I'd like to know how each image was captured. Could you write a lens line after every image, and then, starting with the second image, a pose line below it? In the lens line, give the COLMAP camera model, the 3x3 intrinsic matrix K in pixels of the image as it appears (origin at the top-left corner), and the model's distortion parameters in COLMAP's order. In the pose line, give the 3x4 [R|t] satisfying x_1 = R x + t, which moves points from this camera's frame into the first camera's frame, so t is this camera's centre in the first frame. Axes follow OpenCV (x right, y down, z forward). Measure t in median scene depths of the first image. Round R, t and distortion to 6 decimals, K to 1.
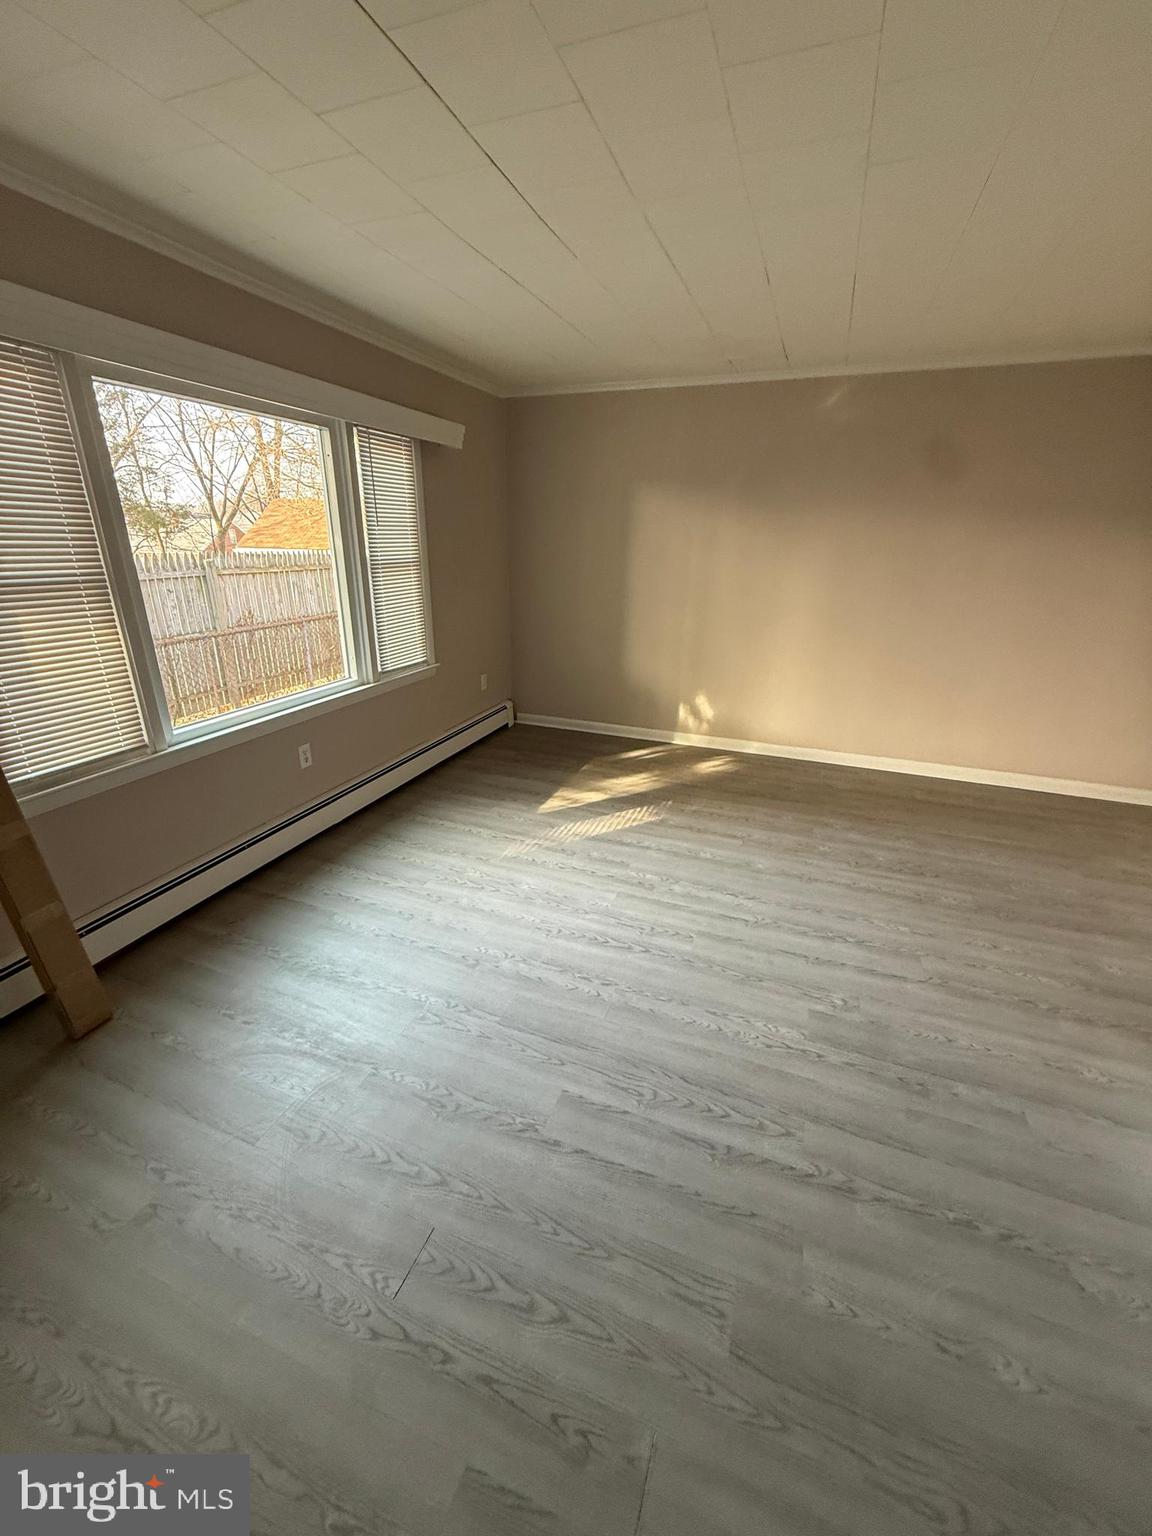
lens RADIAL K [[606.9, 0, 578.2], [0, 606.9, 763.1], [0, 0, 1]] dist [0.001142, -0.000205]
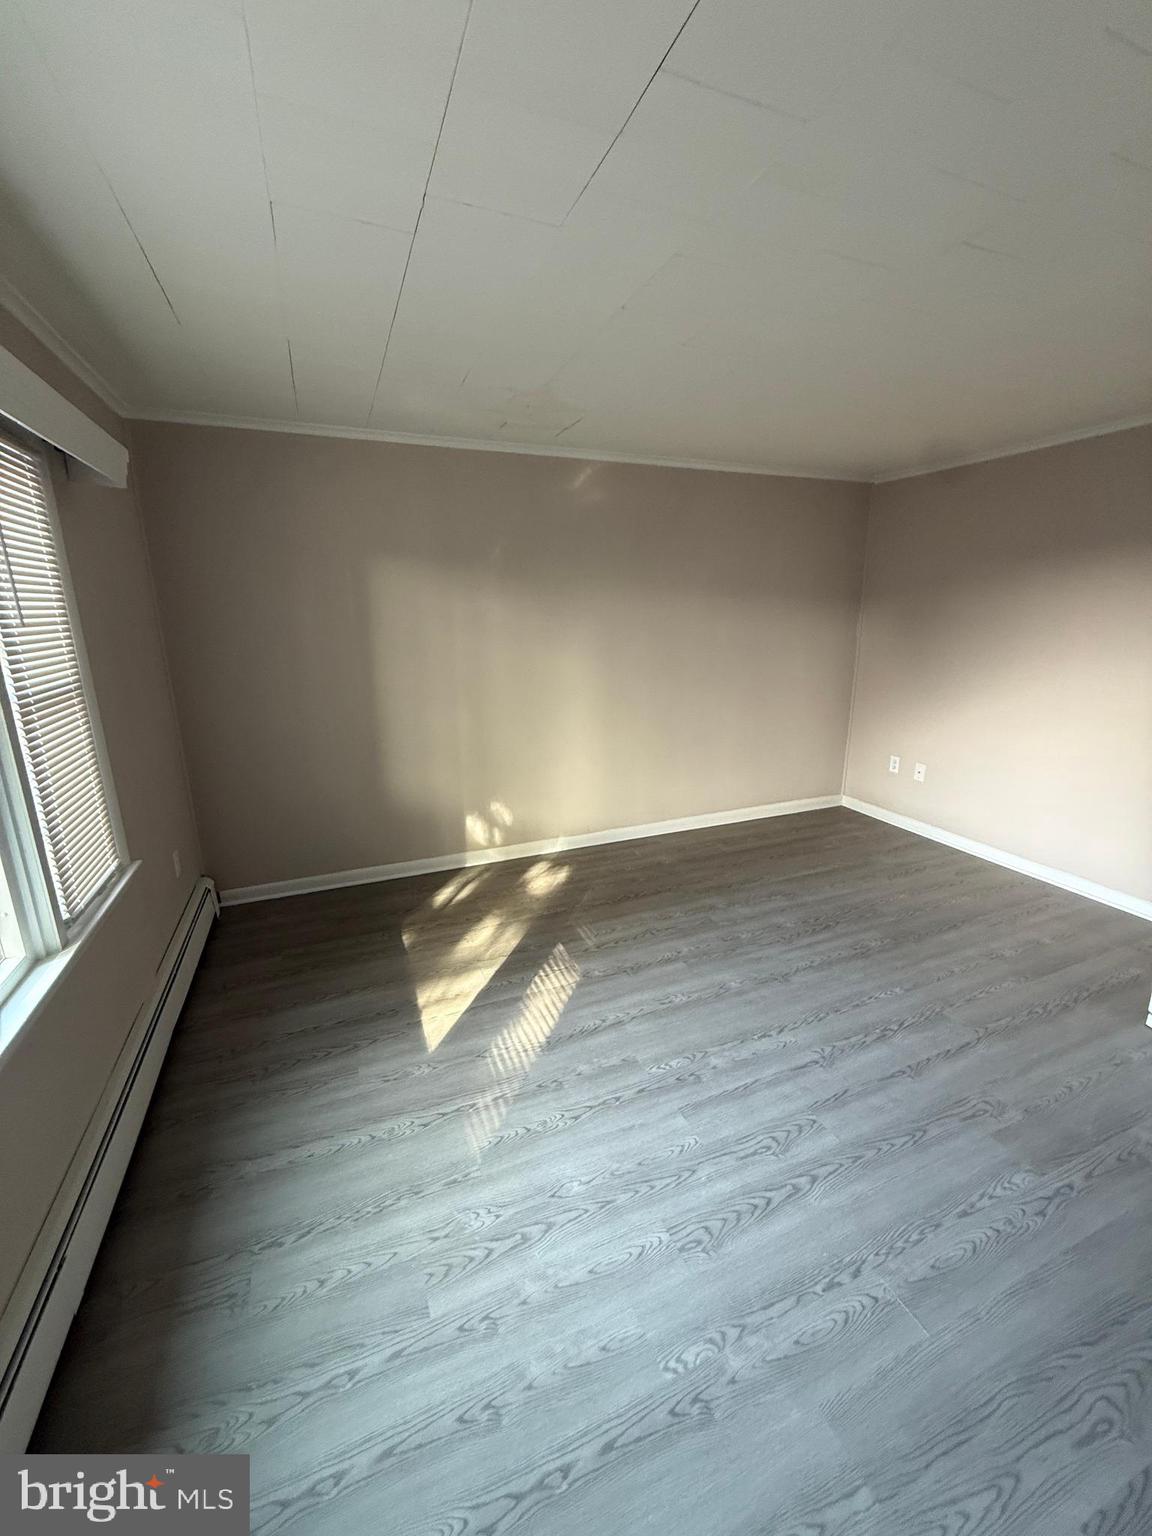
lens RADIAL K [[606.9, 0, 578.2], [0, 606.9, 763.1], [0, 0, 1]] dist [0.001142, -0.000205]
pose [[0.729180, -0.189400, 0.657589, -0.369030], [0.258947, 0.965850, -0.008952, -0.183960], [-0.633437, 0.176808, 0.753324, 0.416909]]
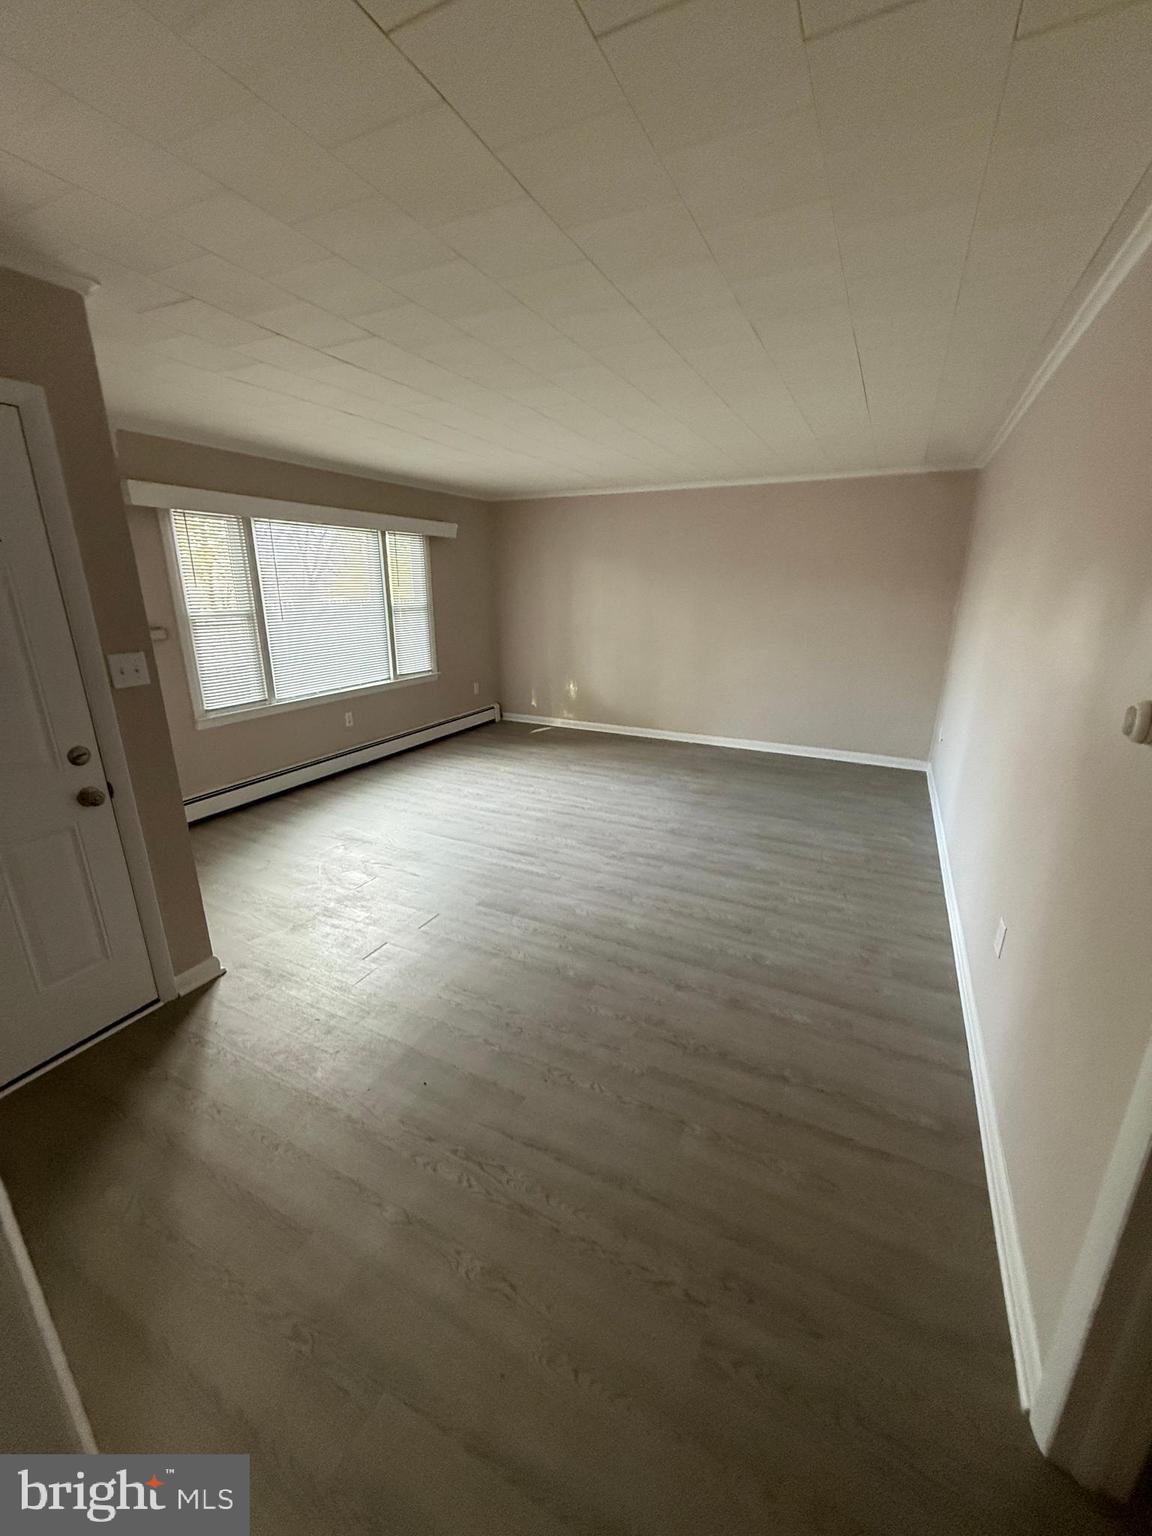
lens RADIAL K [[606.9, 0, 578.2], [0, 606.9, 763.1], [0, 0, 1]] dist [0.001142, -0.000205]
pose [[0.994537, 0.018715, -0.102694, 0.365396], [-0.025864, 0.997300, -0.068734, 0.210852], [0.101131, 0.071015, 0.992335, -0.614022]]
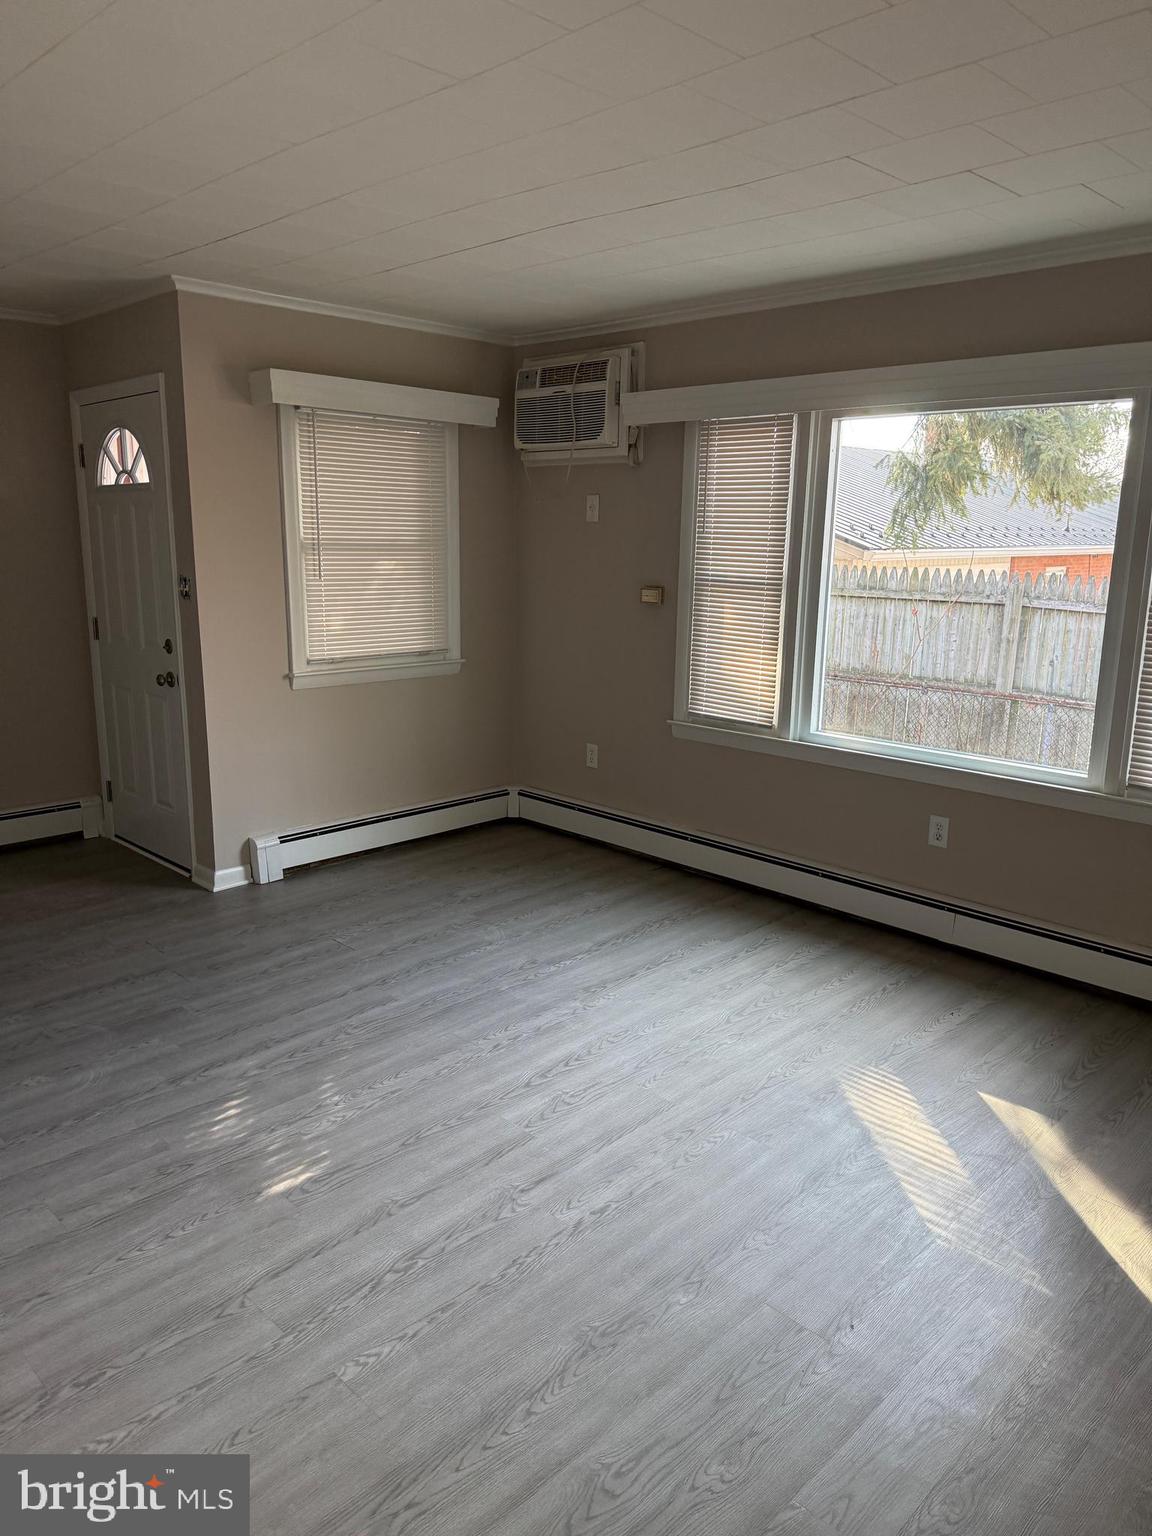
lens RADIAL K [[1072.1, 0, 576.0], [0, 1072.1, 768.0], [0, 0, 1]] dist [0.079673, -0.170564]
pose [[-0.405350, 0.179414, -0.896383, 0.914121], [-0.341768, 0.879705, 0.330625, -0.368363], [0.847871, 0.440374, -0.295271, 0.974184]]
